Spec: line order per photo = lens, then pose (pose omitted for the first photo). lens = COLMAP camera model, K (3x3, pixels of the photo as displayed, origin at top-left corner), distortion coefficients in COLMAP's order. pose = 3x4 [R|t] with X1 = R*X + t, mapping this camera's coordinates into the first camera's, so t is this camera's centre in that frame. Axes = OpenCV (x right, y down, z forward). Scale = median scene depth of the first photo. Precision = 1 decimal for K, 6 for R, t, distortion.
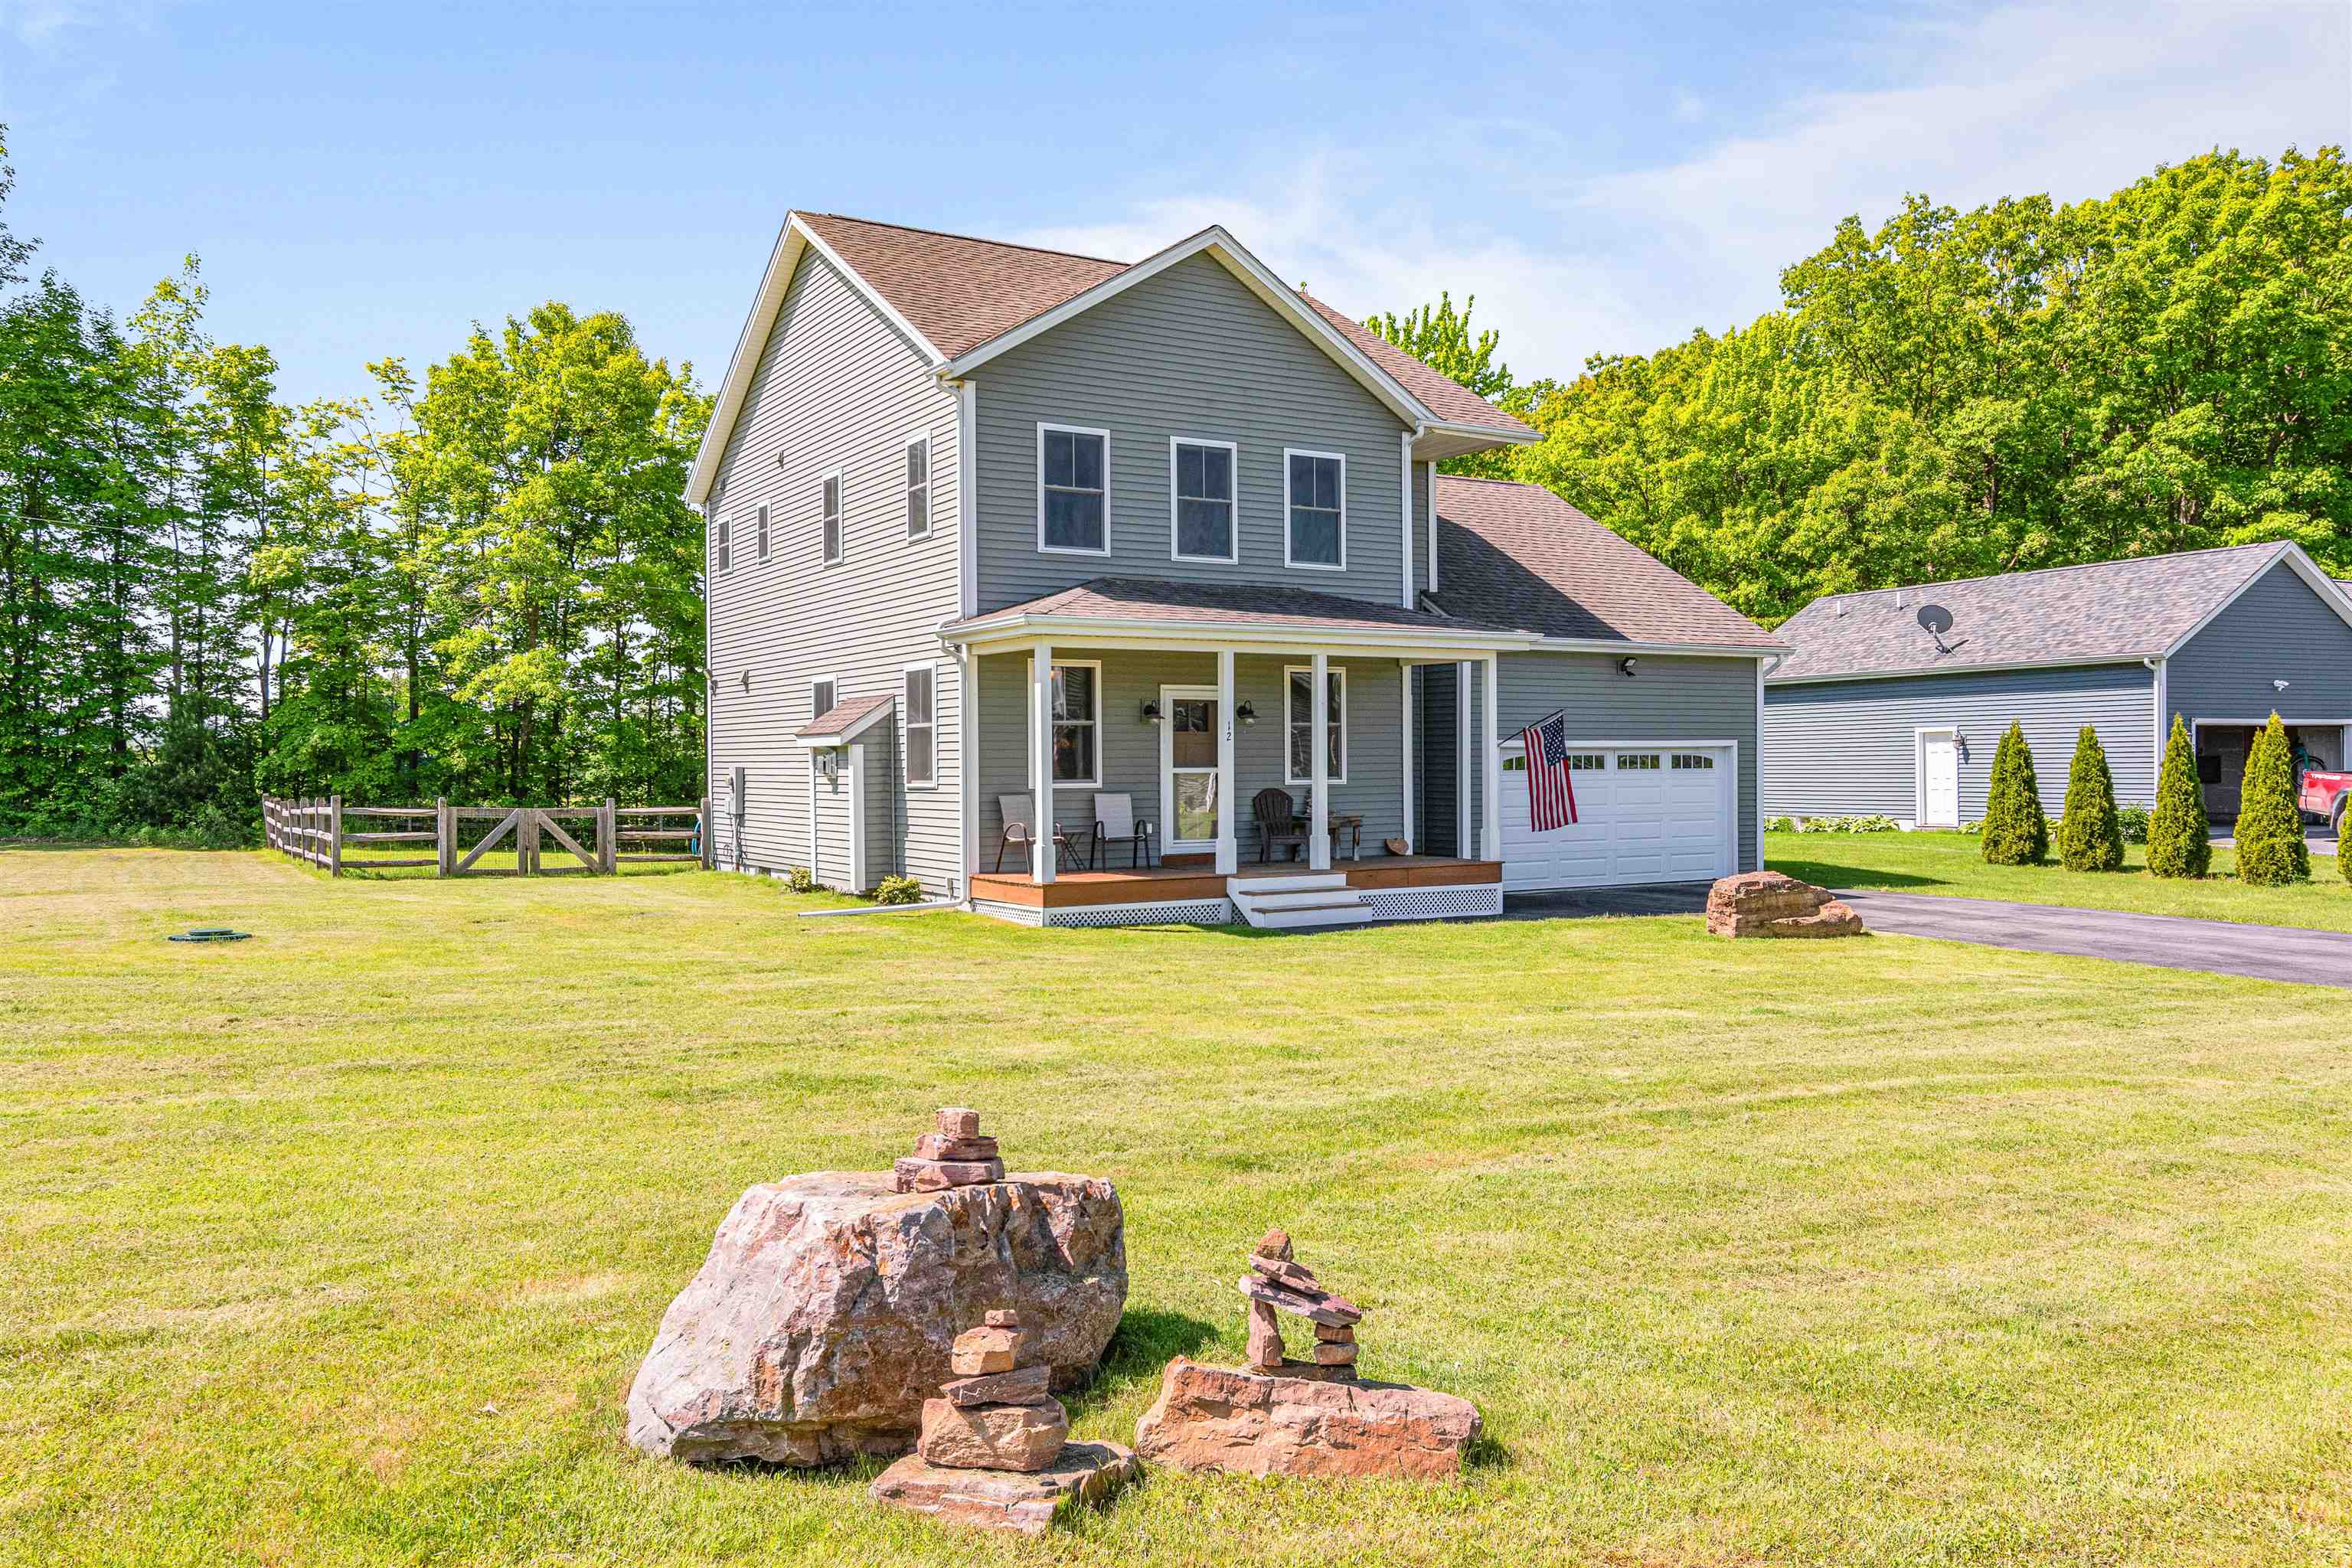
lens RADIAL K [[1674.2, 0, 1176.0], [0, 1674.2, 784.0], [0, 0, 1]] dist [-0.003529, 0.000501]
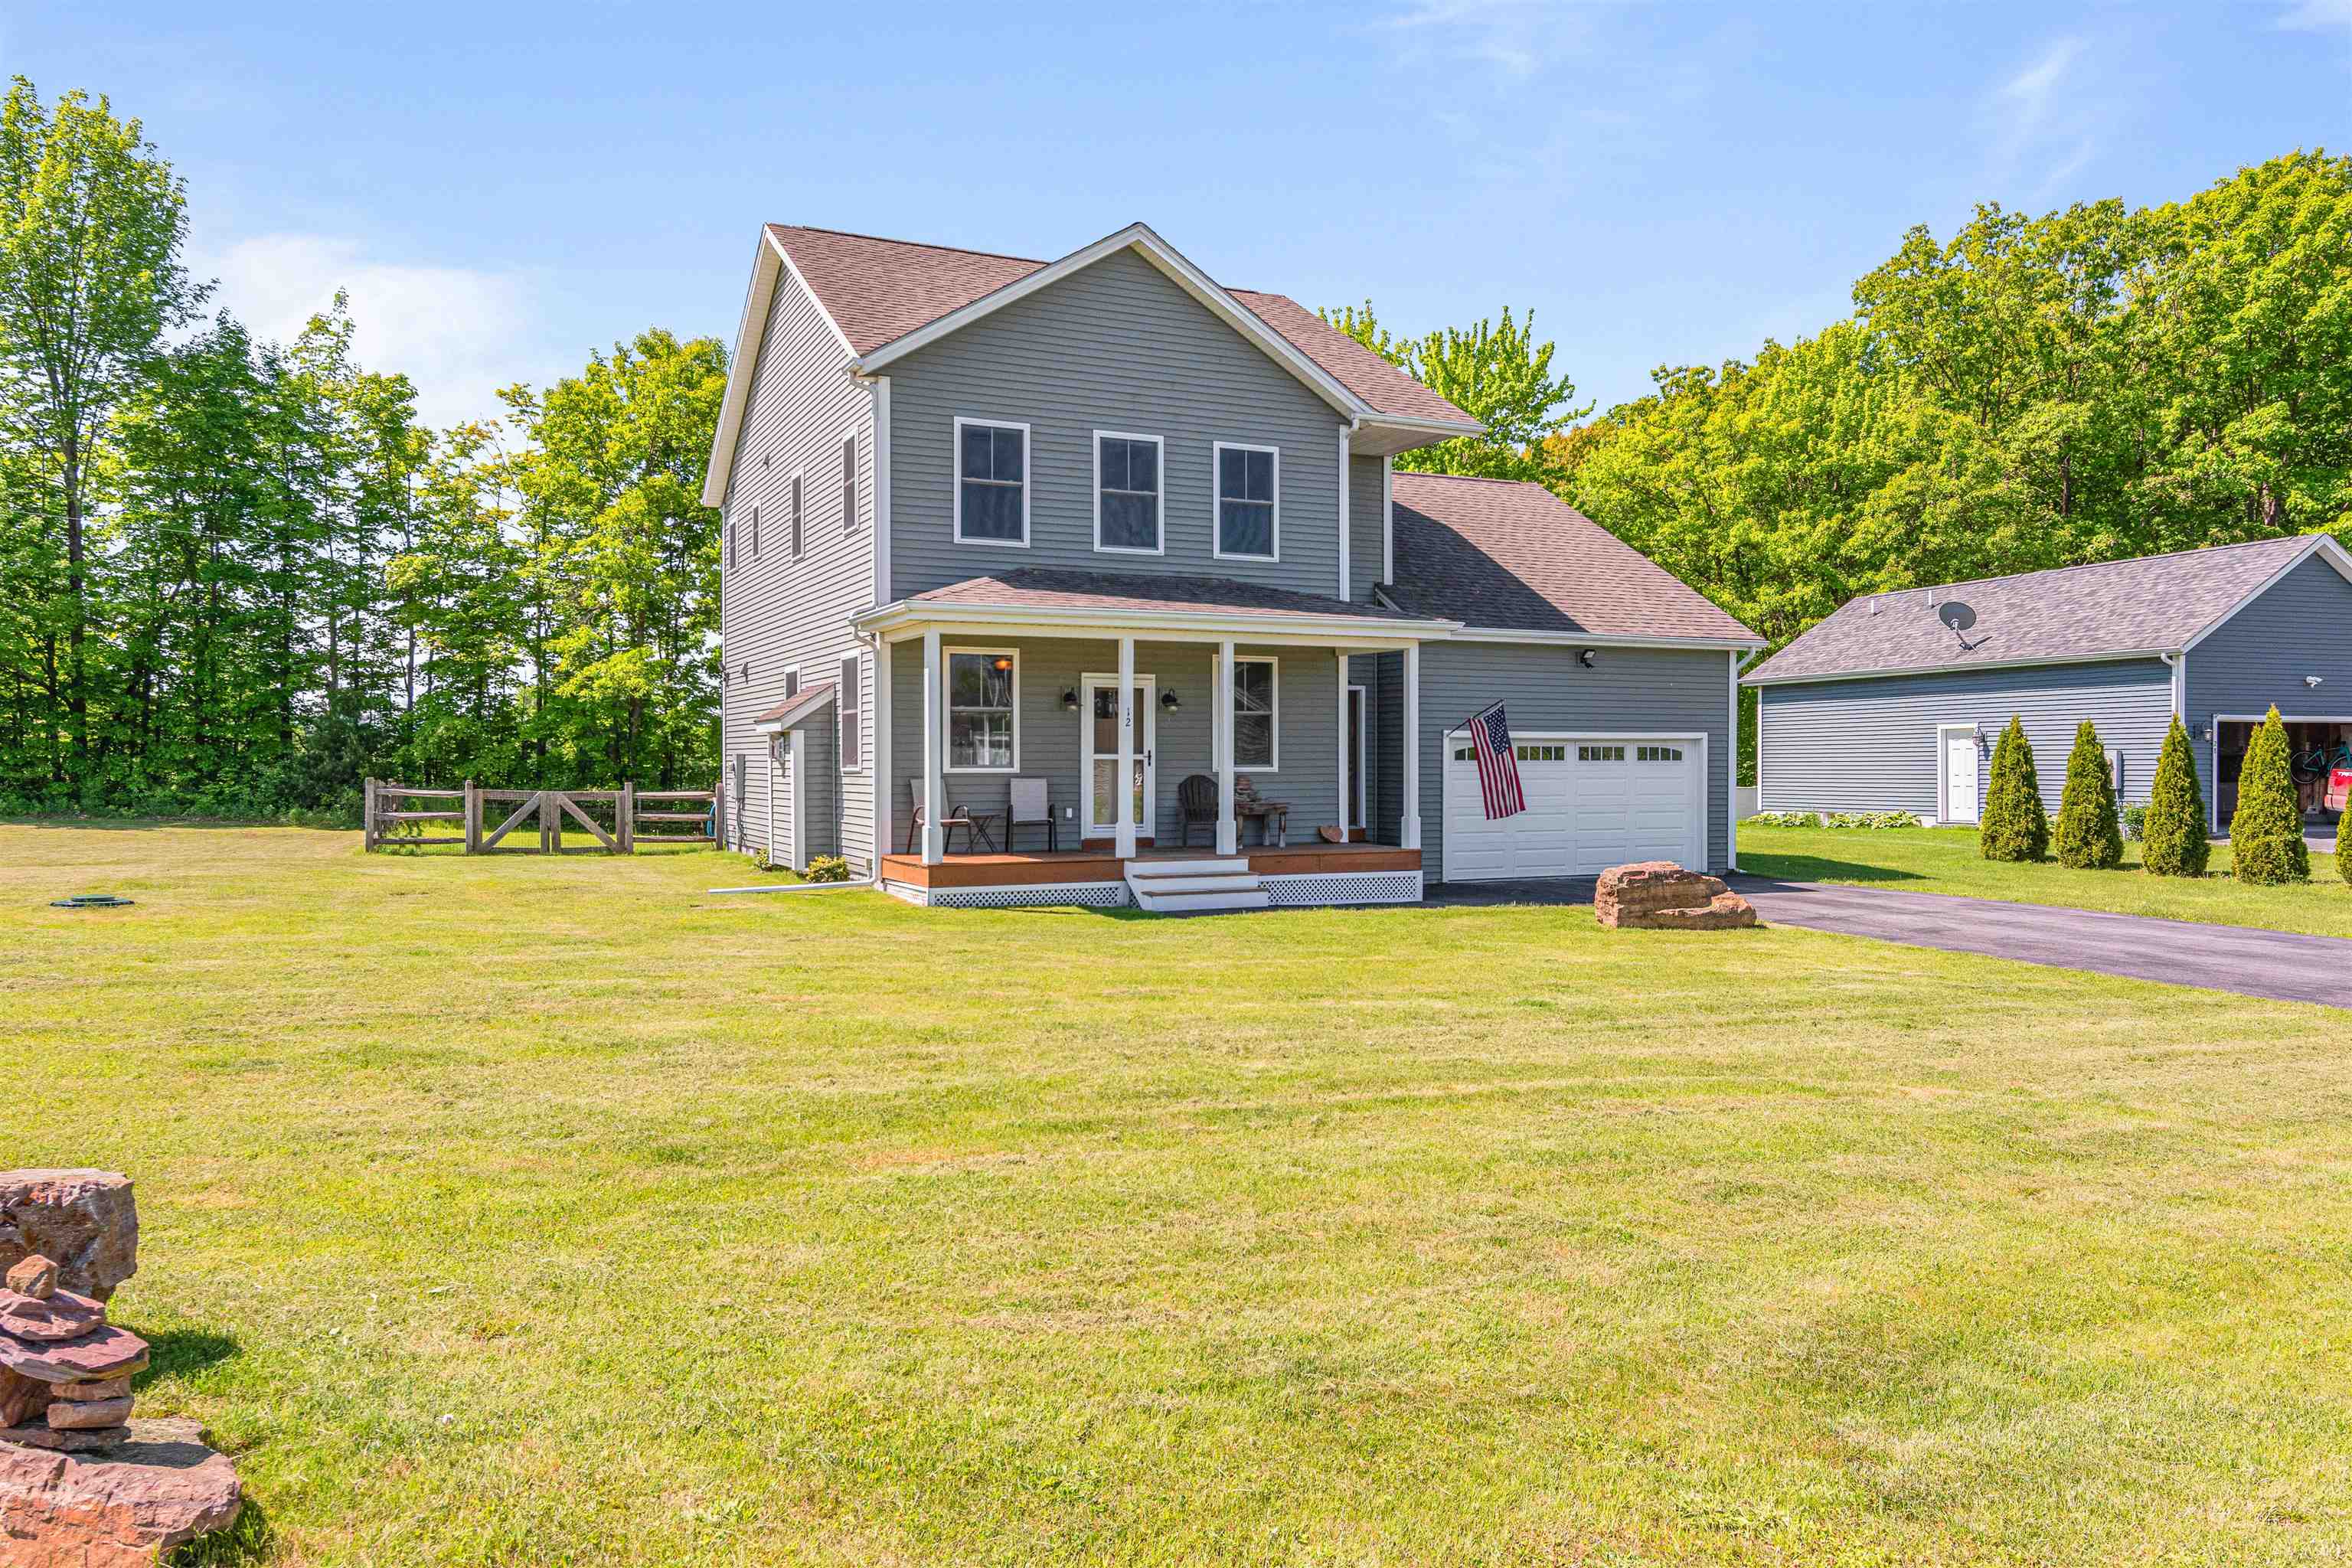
lens RADIAL K [[1549.3, 0, 1179.6], [0, 1549.3, 786.8], [0, 0, 1]] dist [-0.001724, -0.000125]
pose [[0.995787, 0.007601, -0.091384, 0.108322], [-0.007263, 0.999966, 0.004031, 0.004852], [0.091411, -0.003350, 0.995808, 0.048072]]
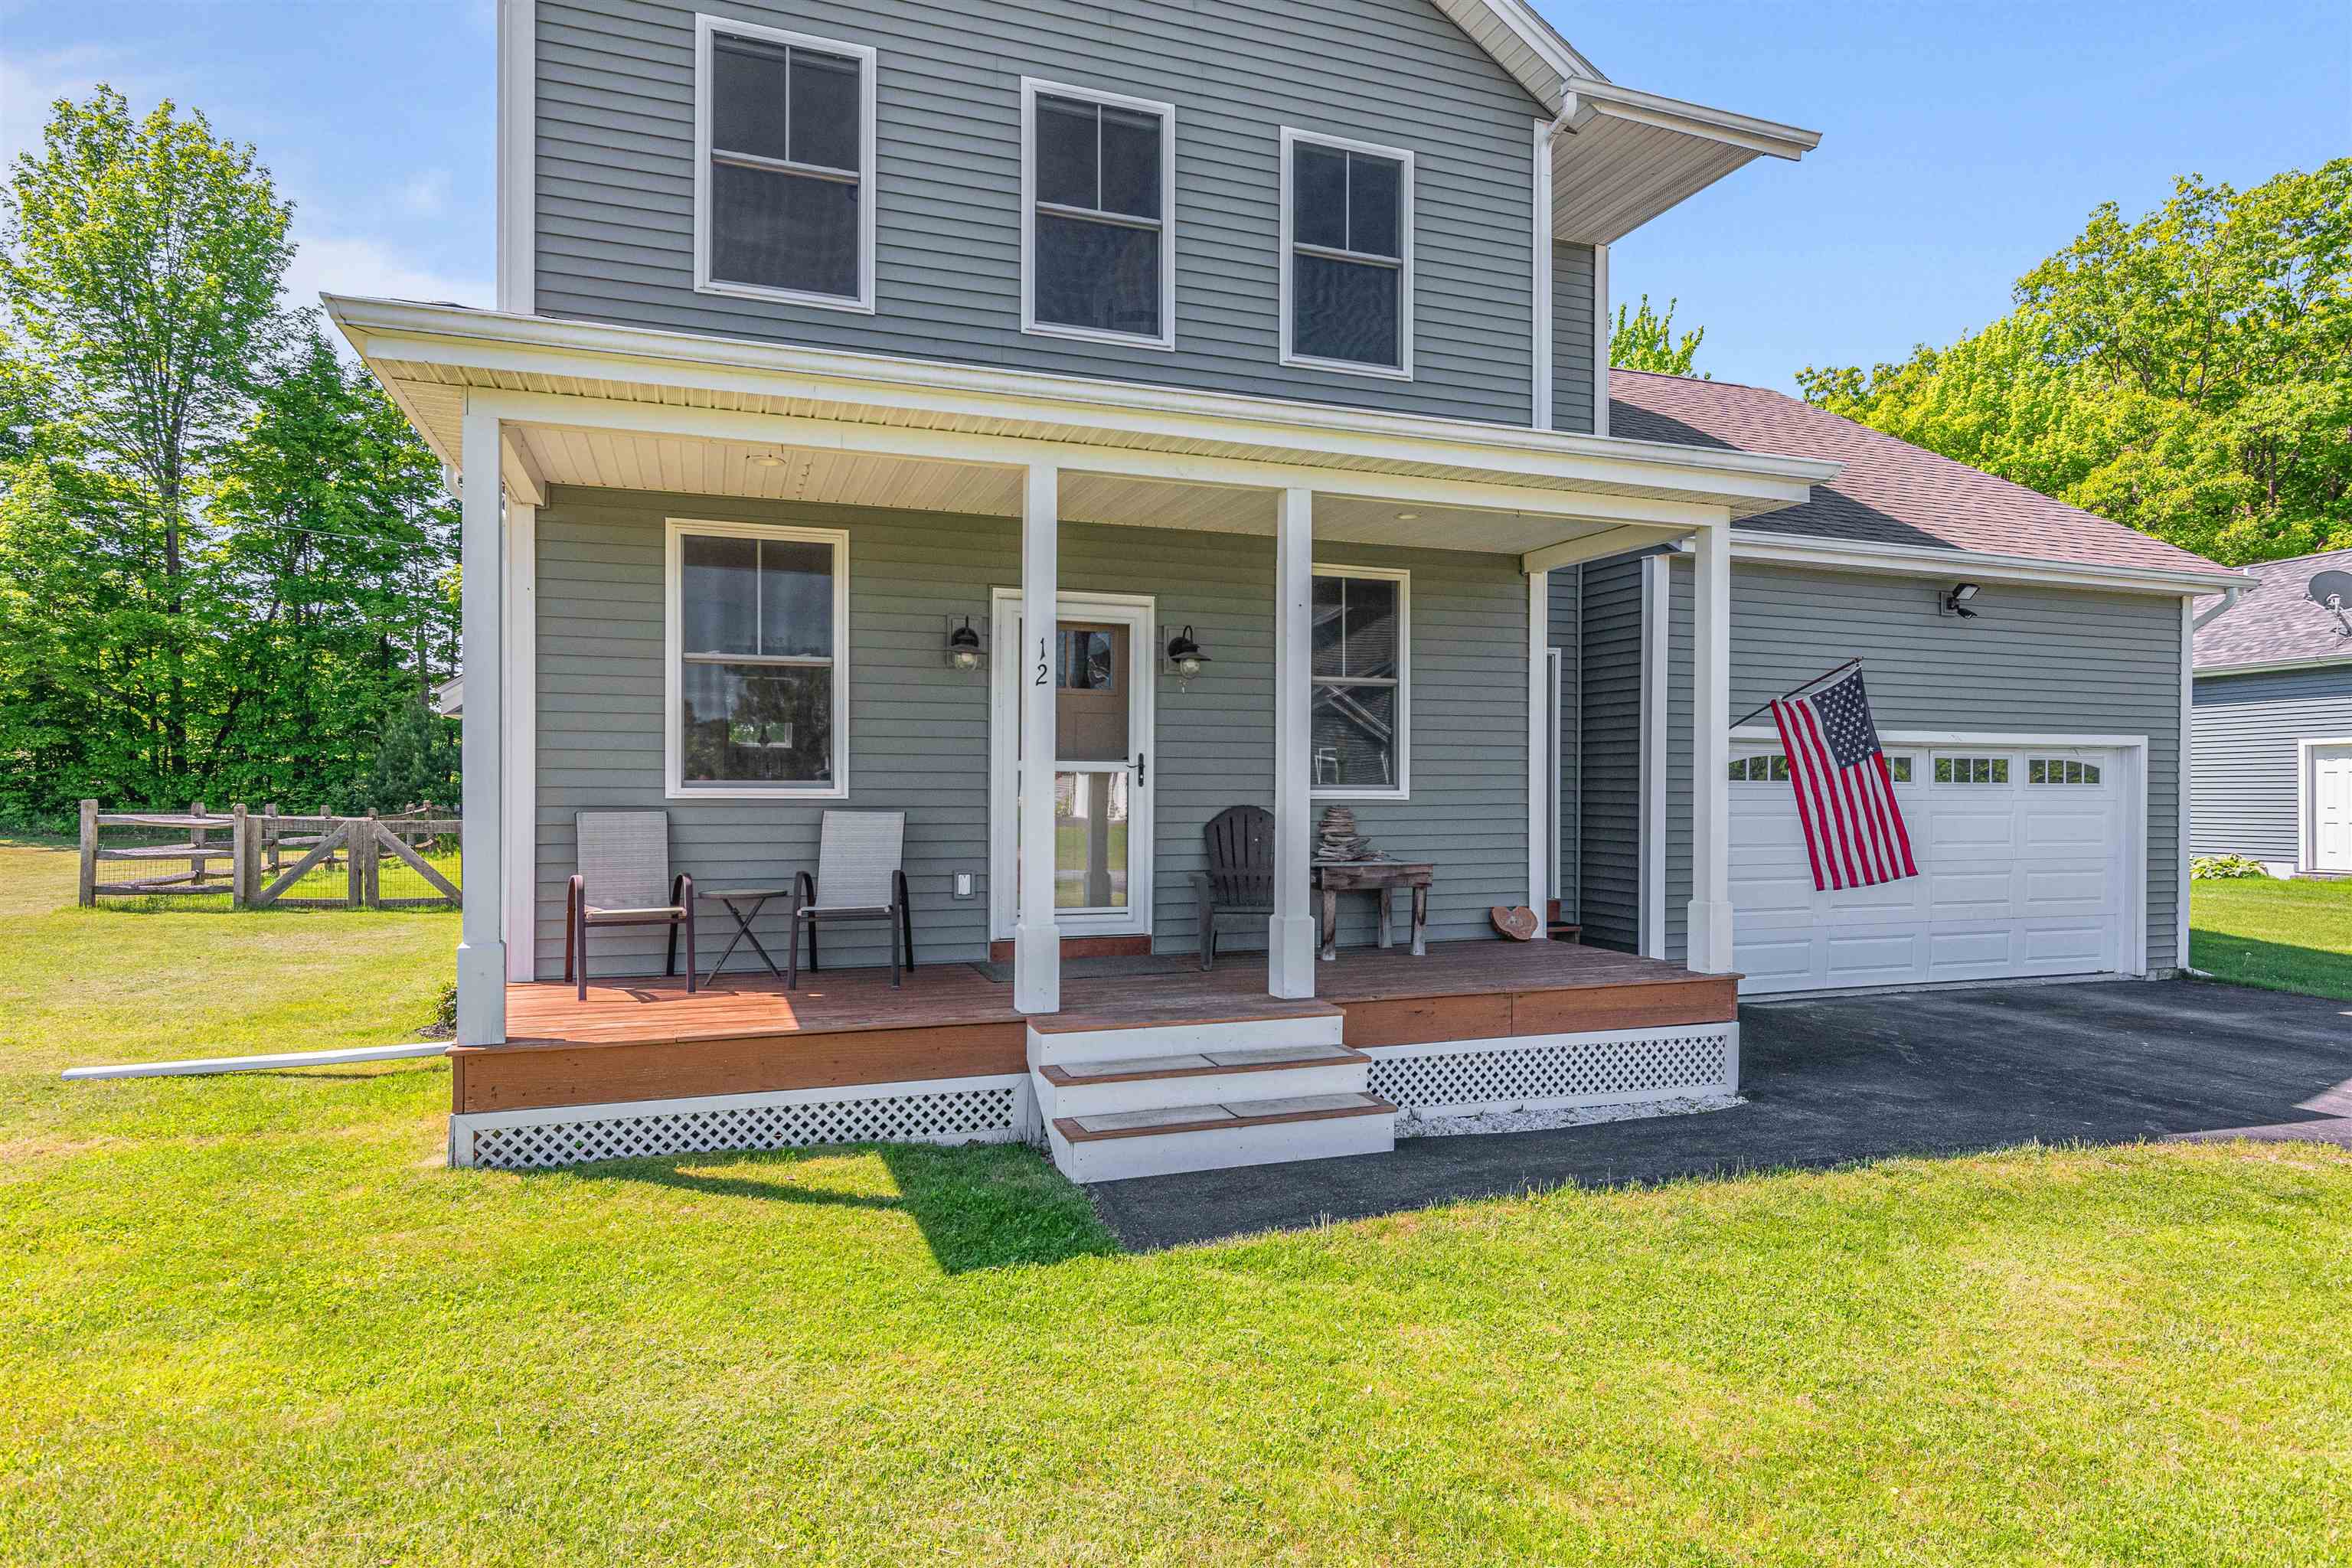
lens RADIAL K [[1276.5, 0, 1172.3], [0, 1276.5, 805.1], [0, 0, 1]] dist [-0.002369, -0.000114]
pose [[0.981073, 0.013459, -0.193172, 0.089639], [-0.013351, 0.999909, 0.001862, 0.001656], [0.193180, 0.000752, 0.981163, 0.509869]]
